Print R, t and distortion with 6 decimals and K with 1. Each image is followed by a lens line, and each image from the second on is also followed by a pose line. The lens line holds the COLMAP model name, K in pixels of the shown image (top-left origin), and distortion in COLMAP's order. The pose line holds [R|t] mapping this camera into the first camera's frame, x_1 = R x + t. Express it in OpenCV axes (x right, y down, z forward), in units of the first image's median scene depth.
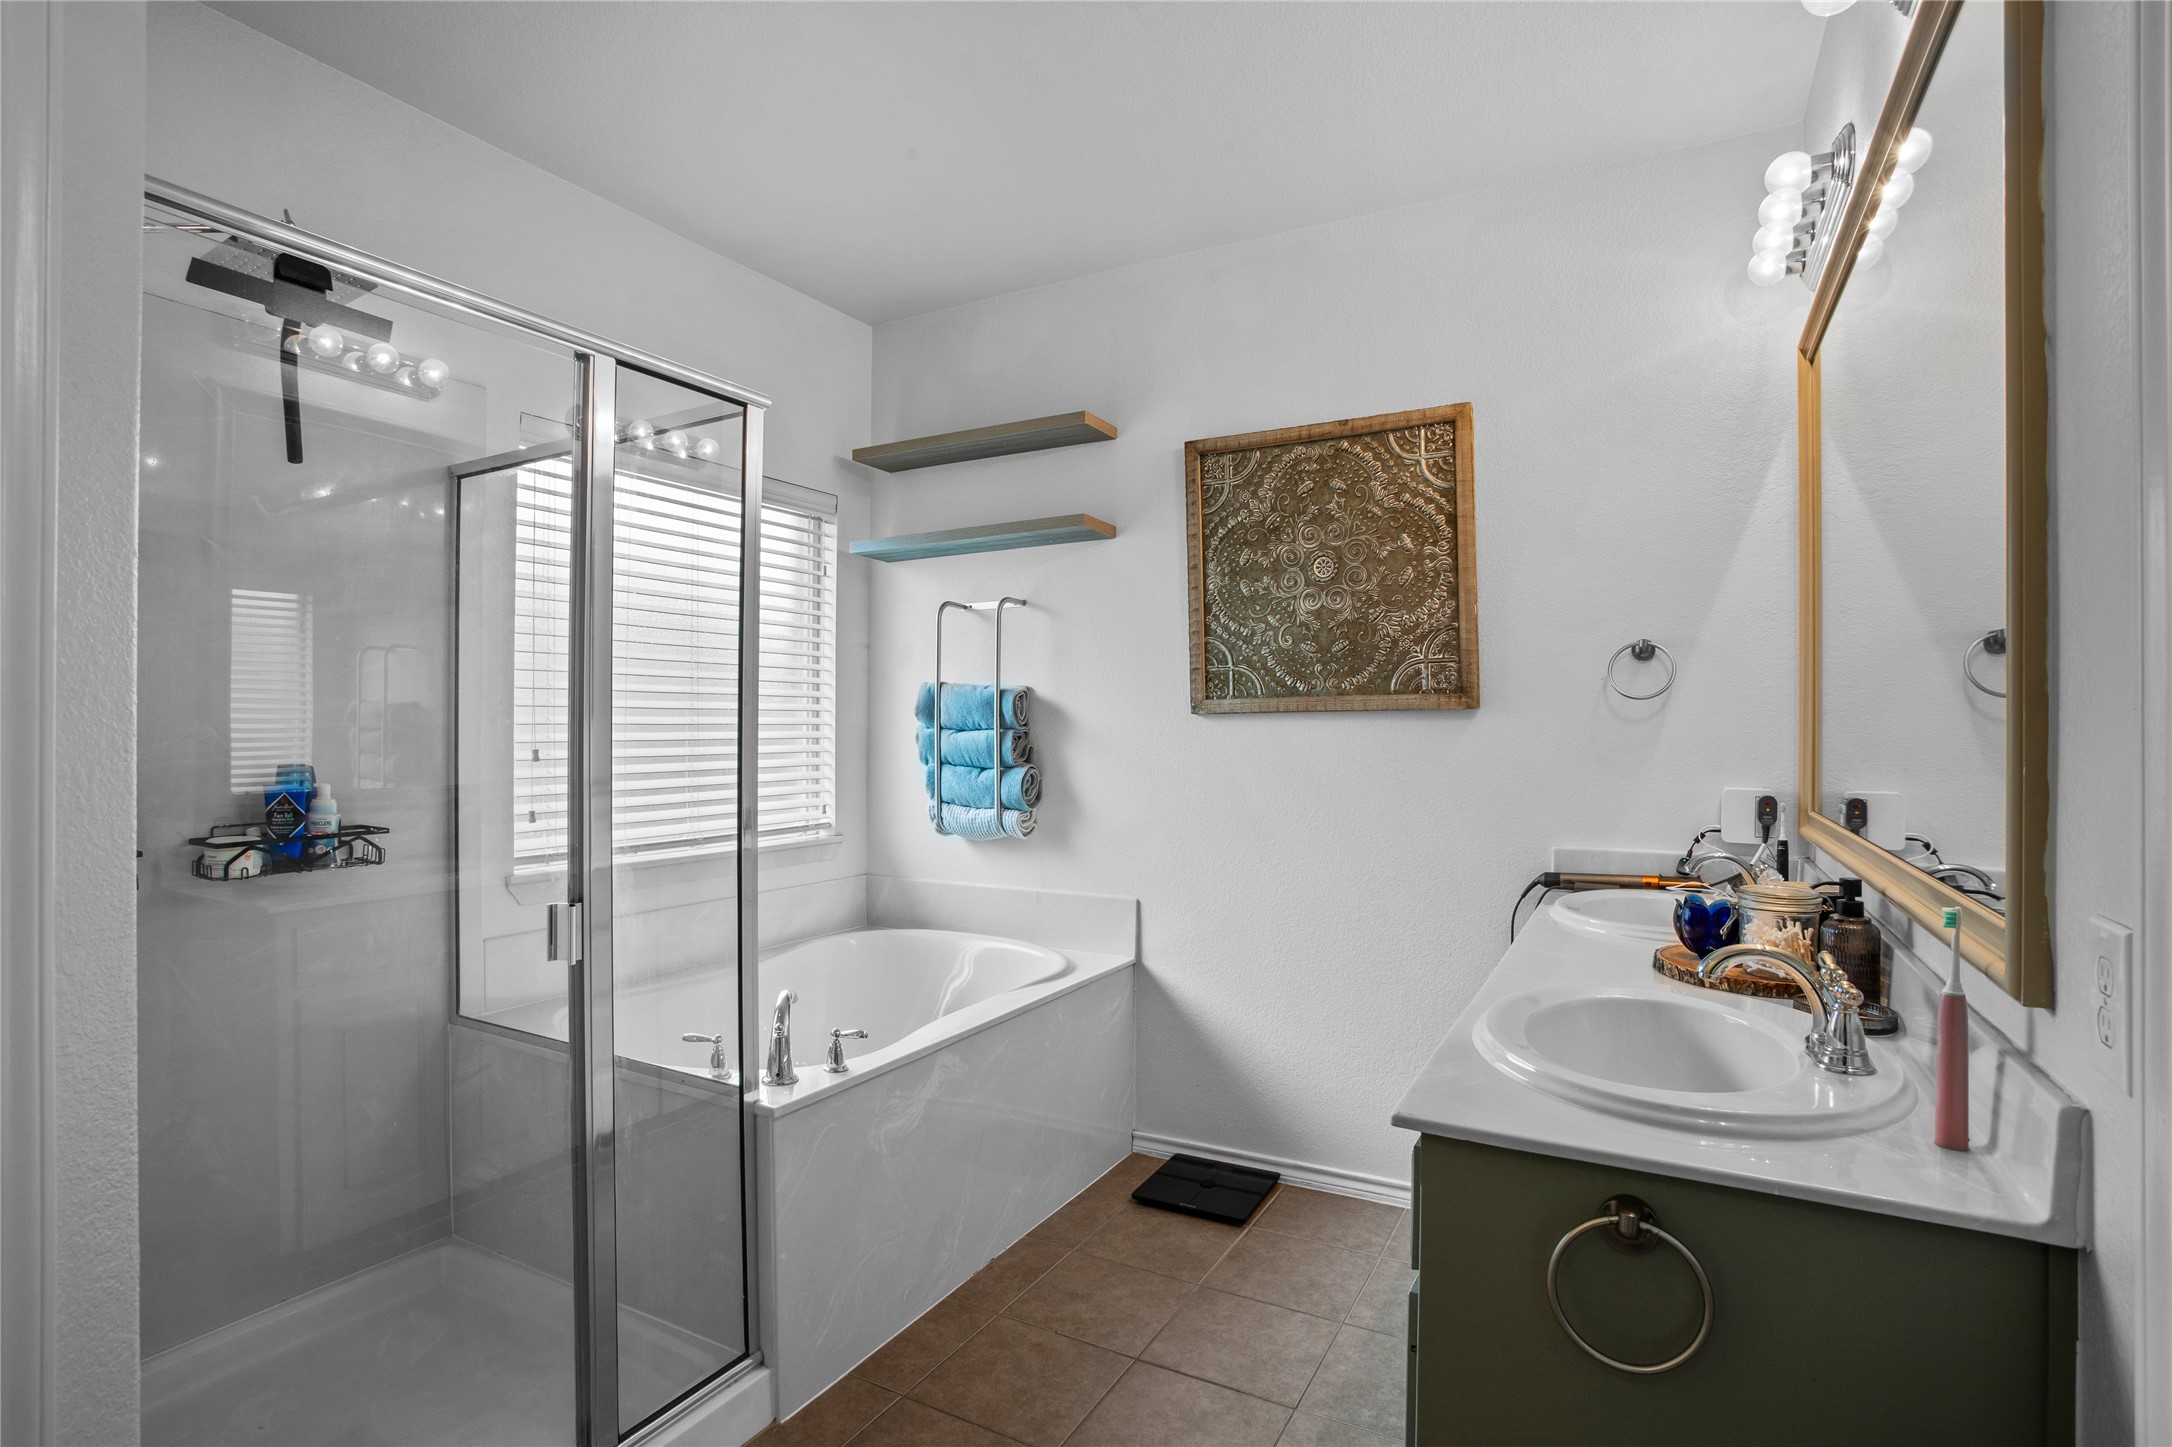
lens RADIAL K [[1057.1, 0, 1077.8], [0, 1057.1, 750.1], [0, 0, 1]] dist [-0.092633, 0.071831]
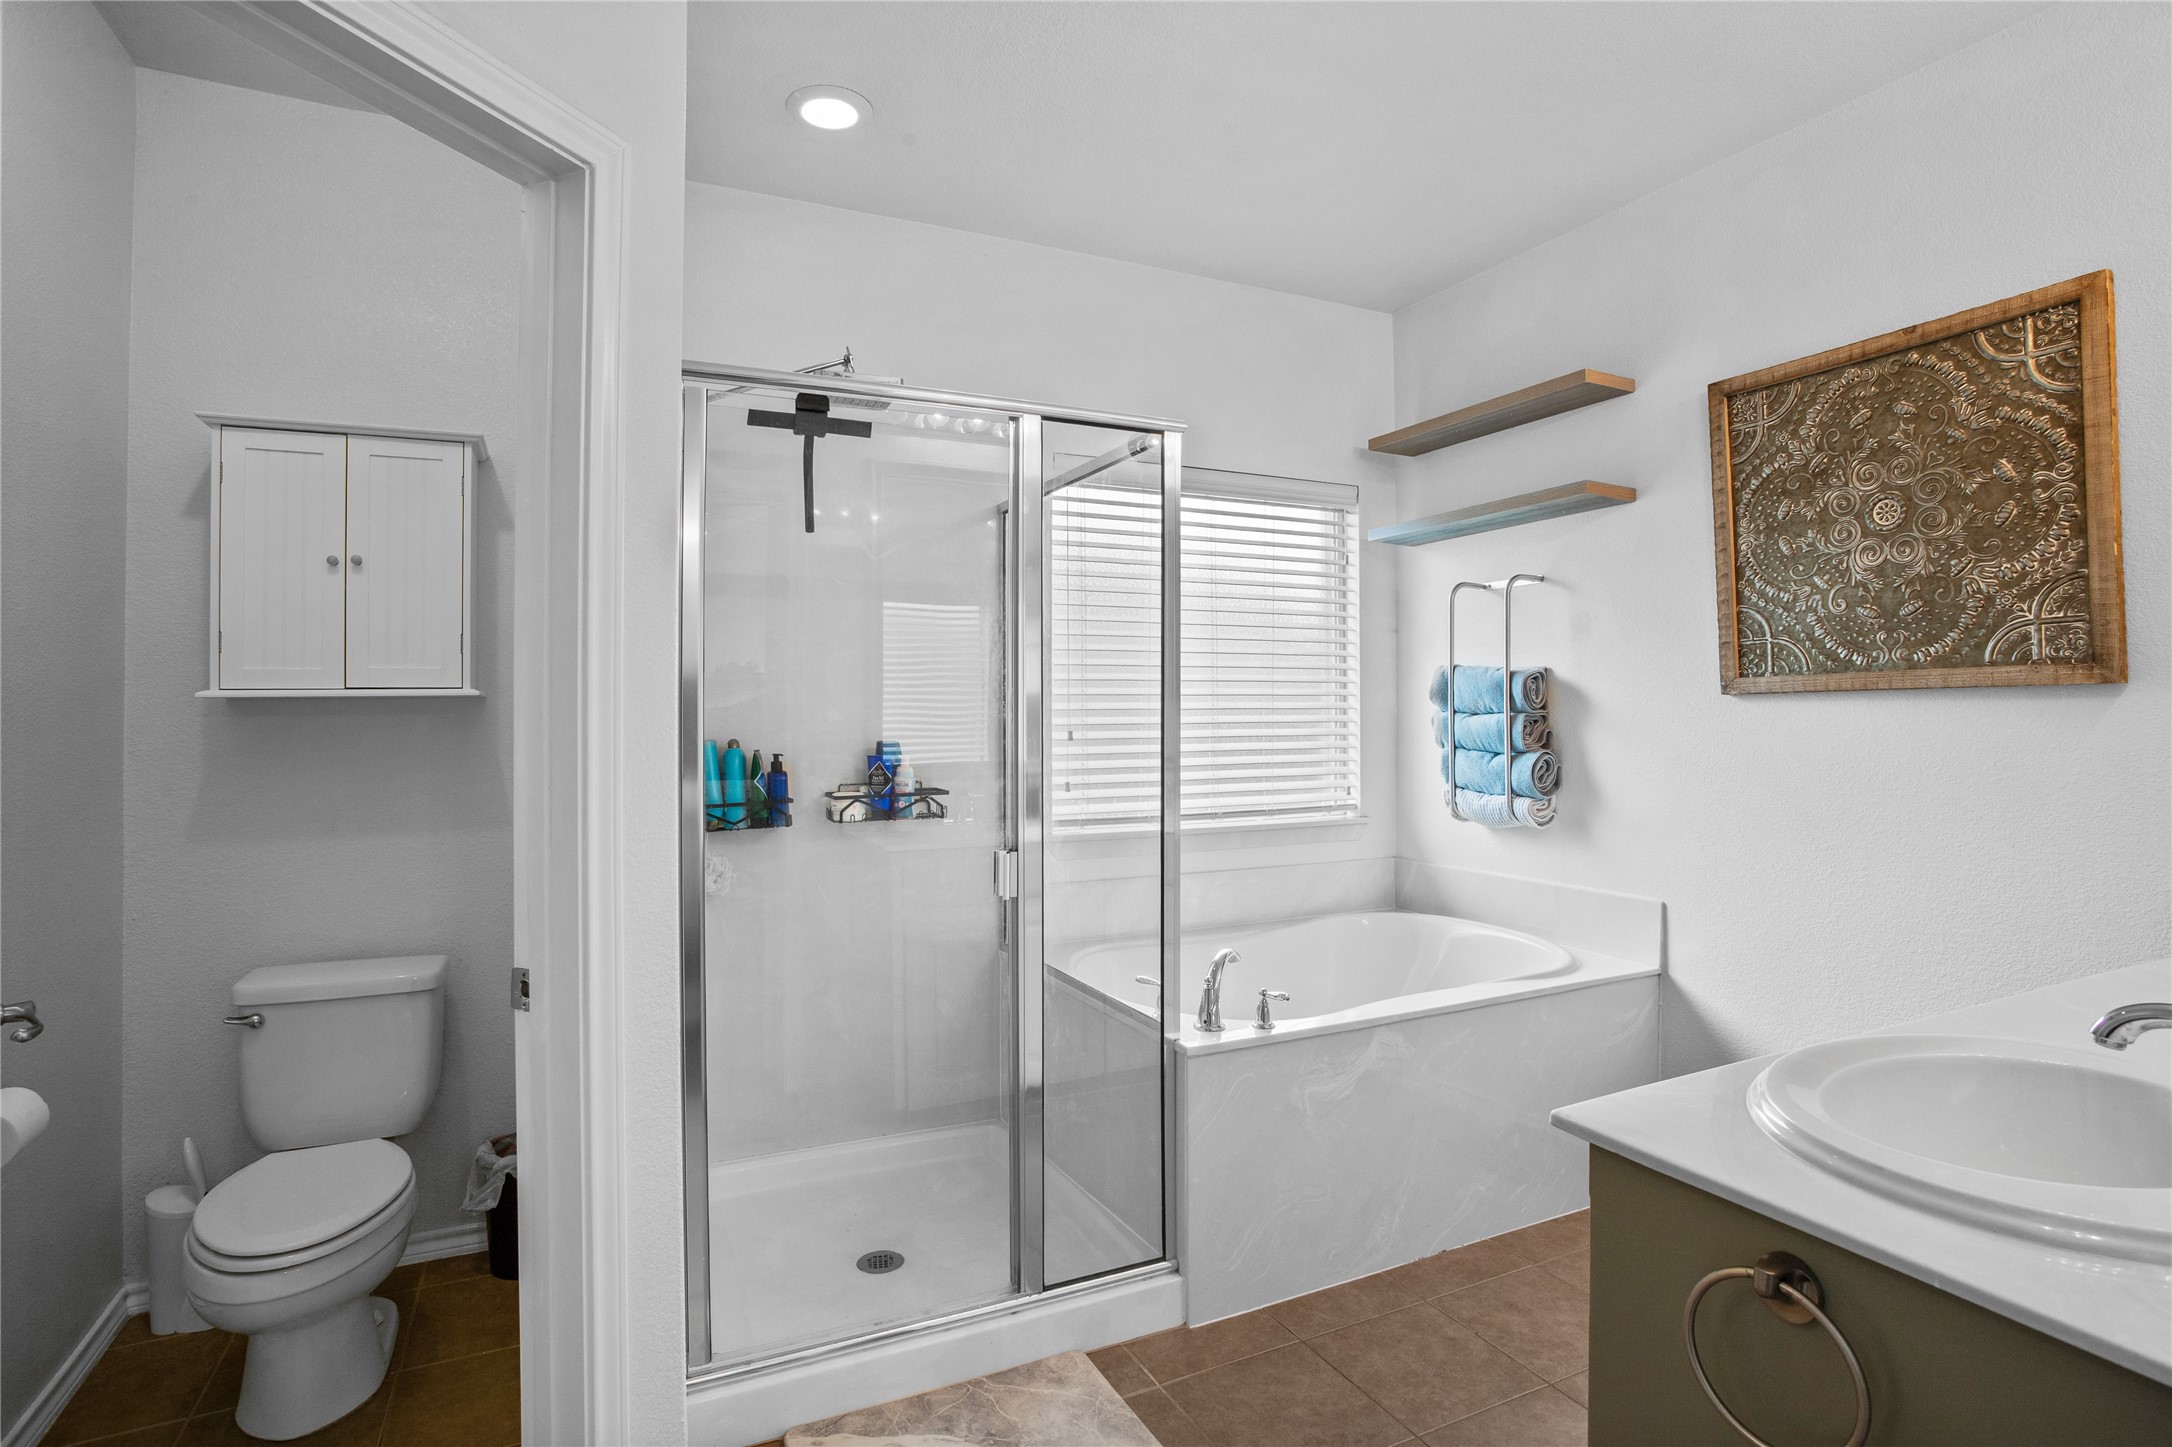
lens RADIAL K [[1064.5, 0, 1068.3], [0, 1064.5, 728.3], [0, 0, 1]] dist [-0.070898, 0.029622]
pose [[0.821967, 0.003879, -0.569522, 0.168006], [-0.006627, 0.999974, -0.002754, -0.000431], [0.569497, 0.006038, 0.821971, -0.016670]]
